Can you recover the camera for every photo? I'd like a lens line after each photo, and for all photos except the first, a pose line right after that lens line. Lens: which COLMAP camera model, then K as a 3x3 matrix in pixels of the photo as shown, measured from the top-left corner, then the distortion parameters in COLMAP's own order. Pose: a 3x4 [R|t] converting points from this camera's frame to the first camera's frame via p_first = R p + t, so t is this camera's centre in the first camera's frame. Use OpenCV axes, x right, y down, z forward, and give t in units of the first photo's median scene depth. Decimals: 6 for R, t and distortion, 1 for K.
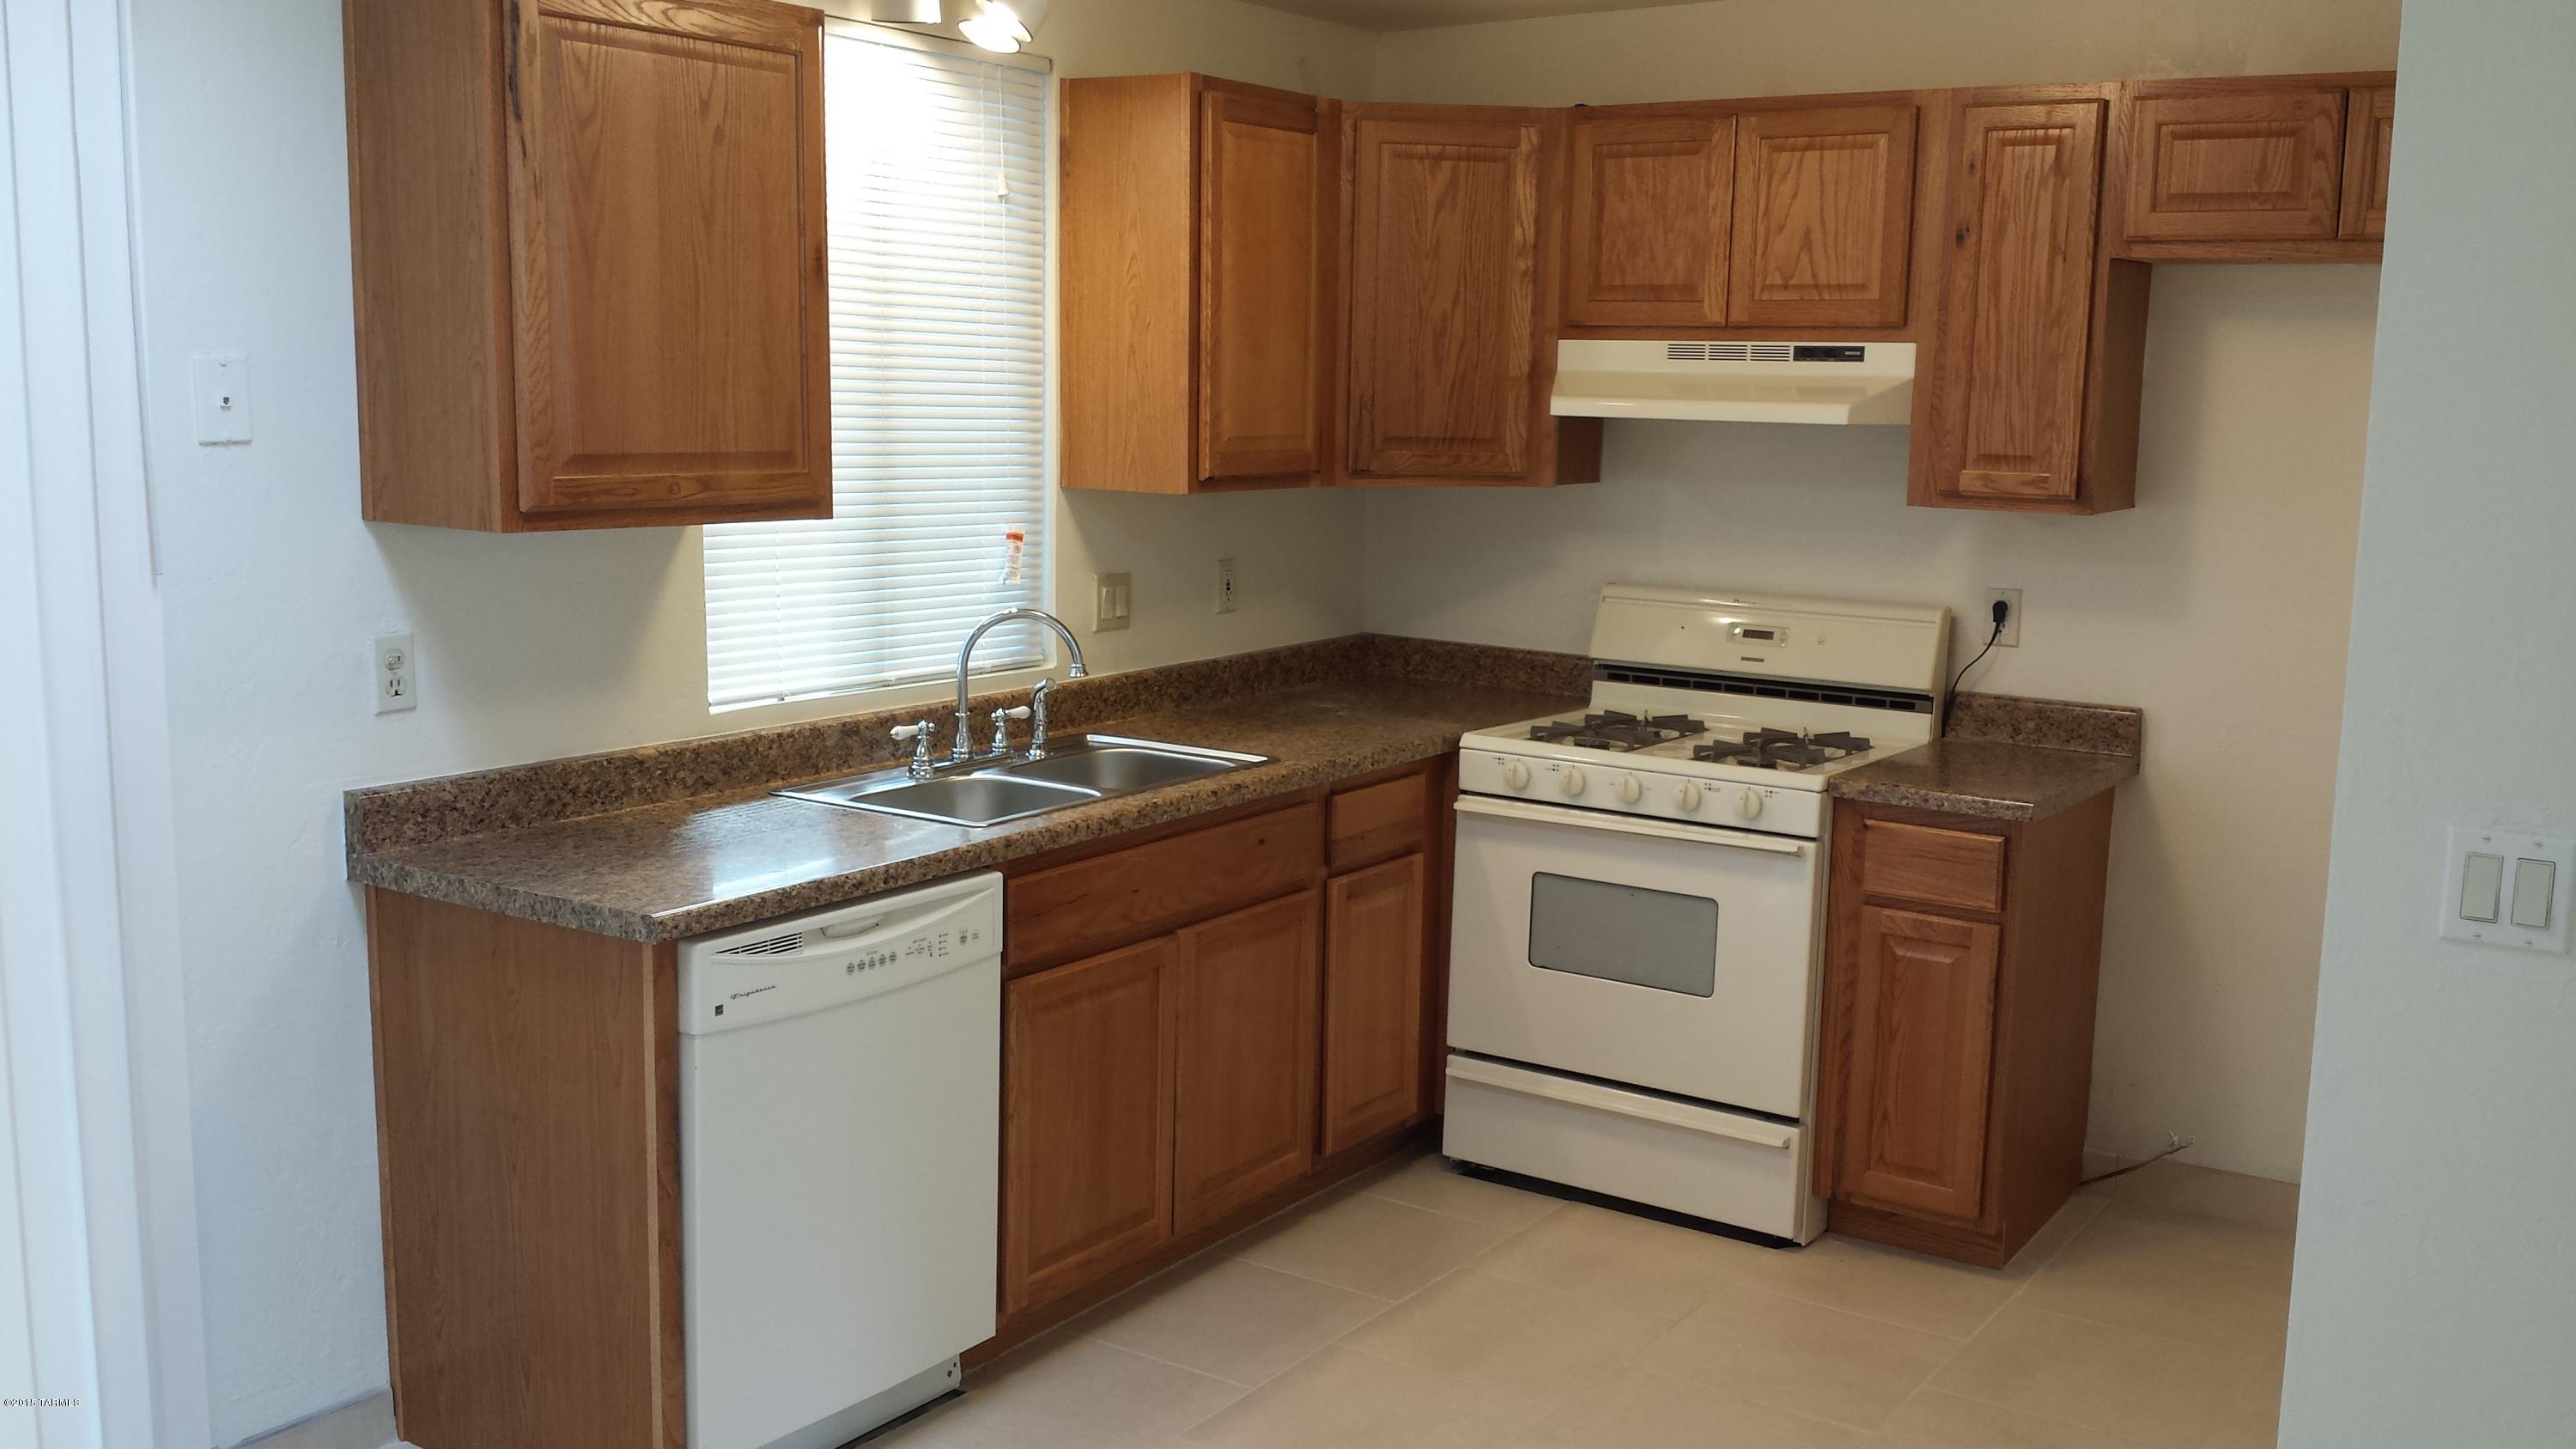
lens RADIAL K [[2408.0, 0, 1327.1], [0, 2408.0, 737.4], [0, 0, 1]] dist [0.134022, -0.376512]
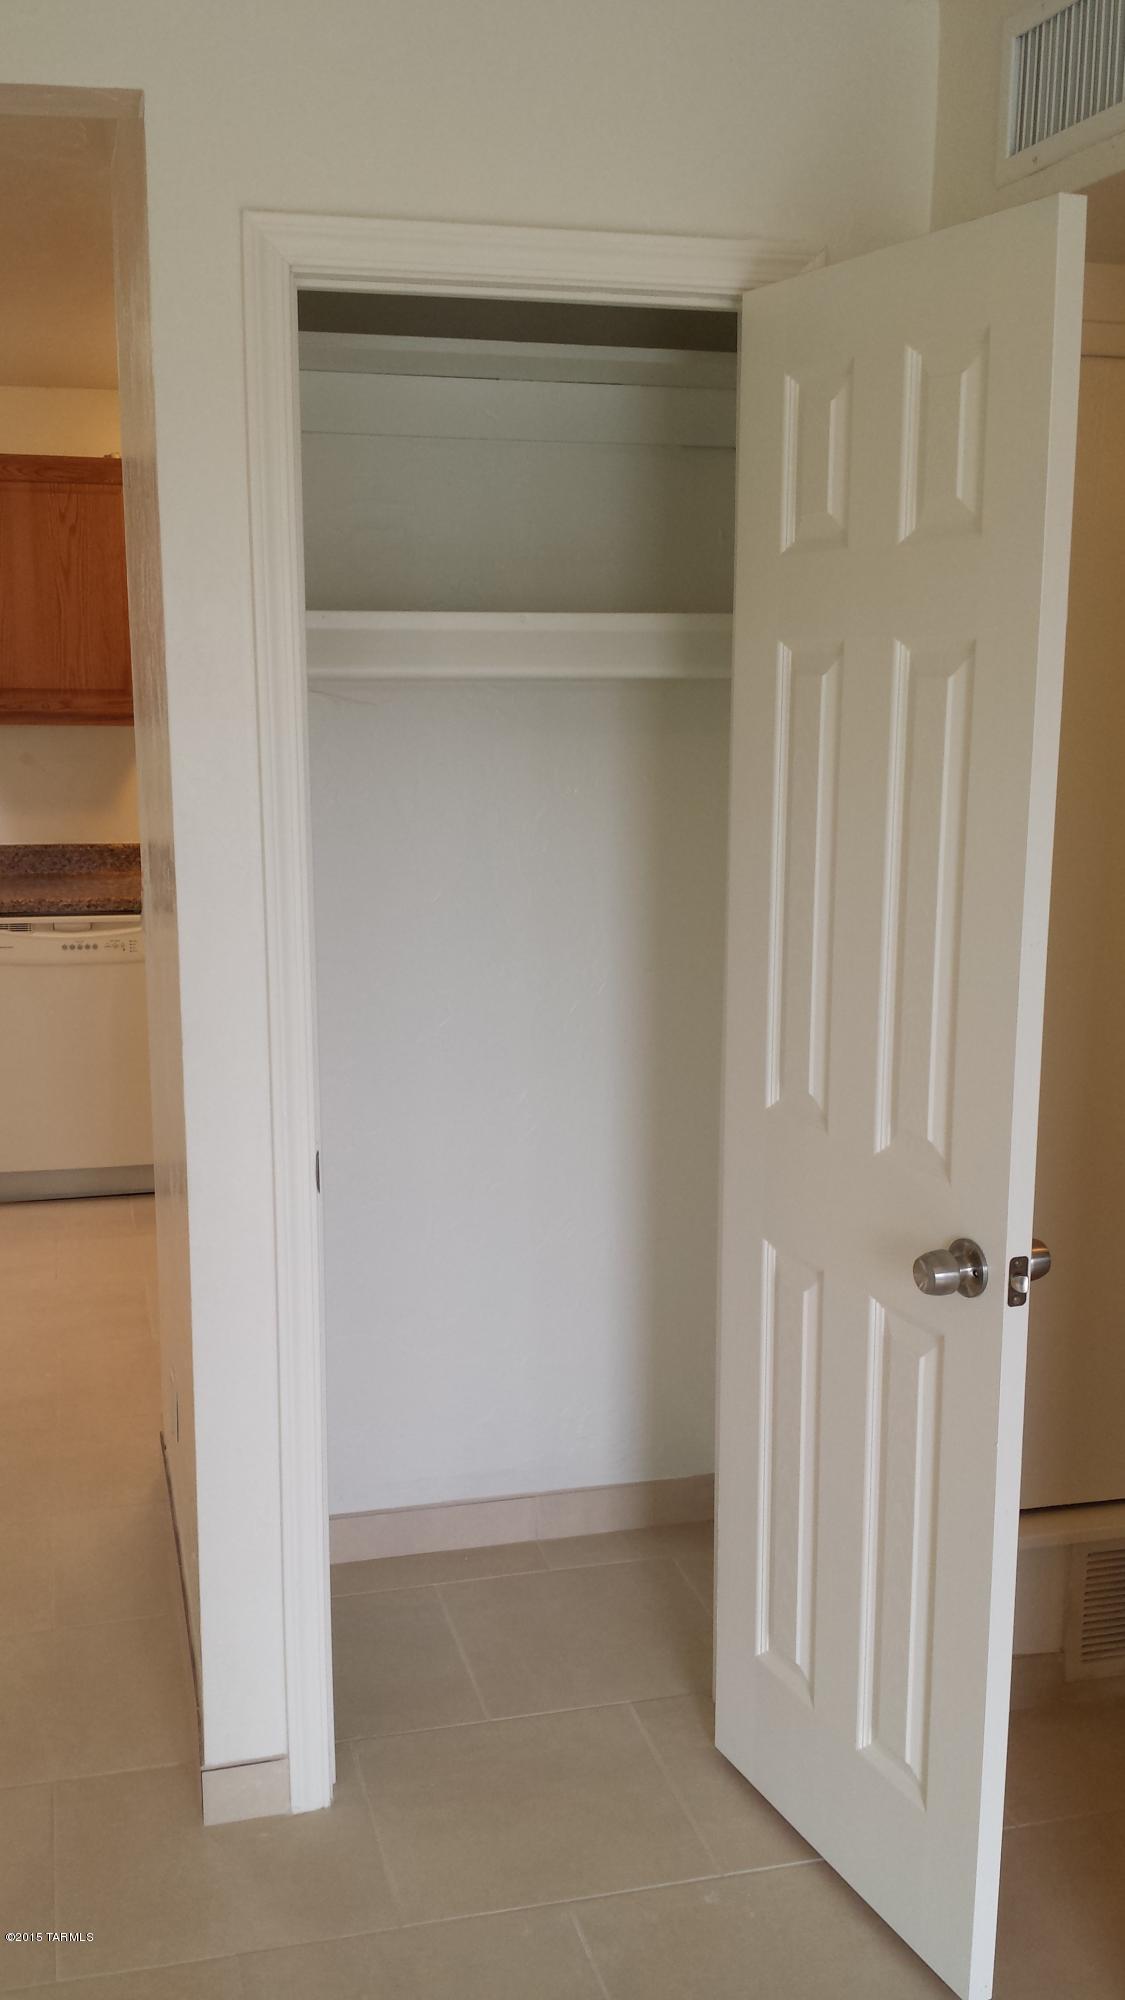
lens RADIAL K [[1869.3, 0, 562.5], [0, 1869.3, 1000.0], [0, 0, 1]] dist [0.134022, -0.376512]
pose [[0.732103, 0.106474, -0.672821, 1.094196], [-0.094716, 0.994025, 0.054243, 0.014886], [0.674577, 0.024015, 0.737814, 0.126499]]
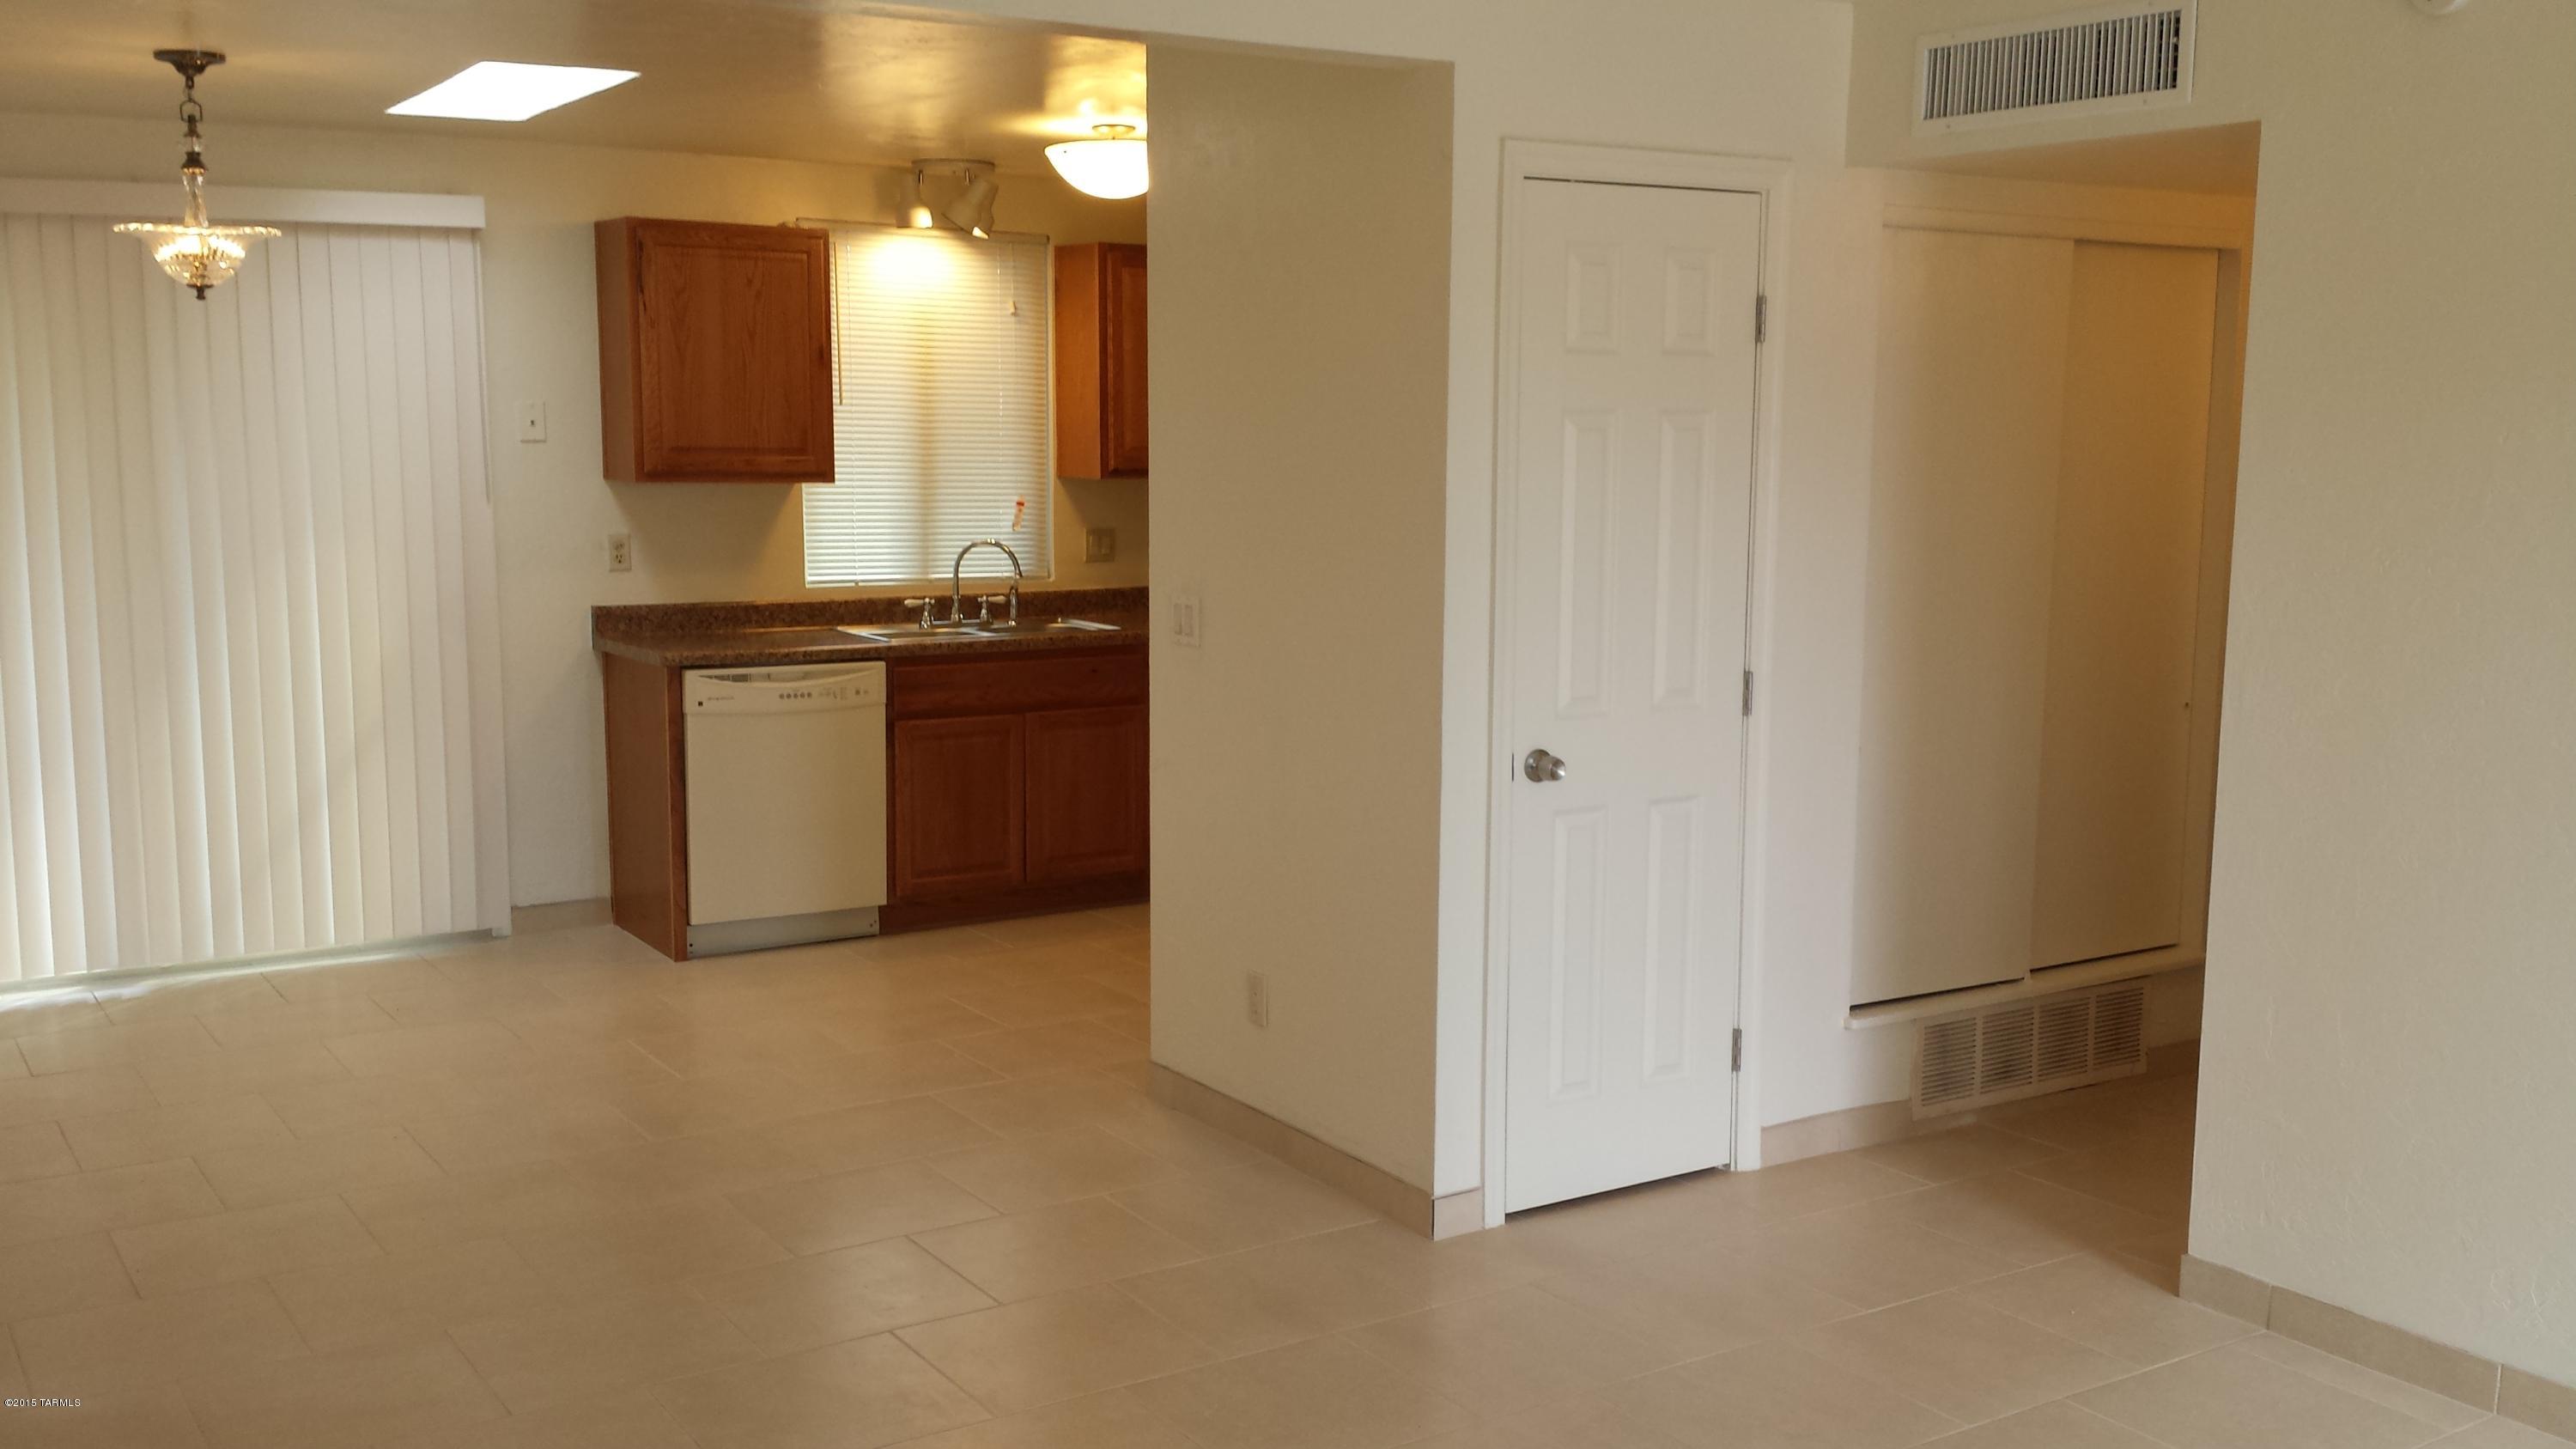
lens RADIAL K [[2408.0, 0, 1327.1], [0, 2408.0, 737.4], [0, 0, 1]] dist [0.134022, -0.376512]
pose [[0.915406, 0.040682, -0.400472, 1.000347], [-0.051994, 0.998496, -0.017417, 0.135039], [0.399161, 0.036765, 0.916143, -0.664117]]
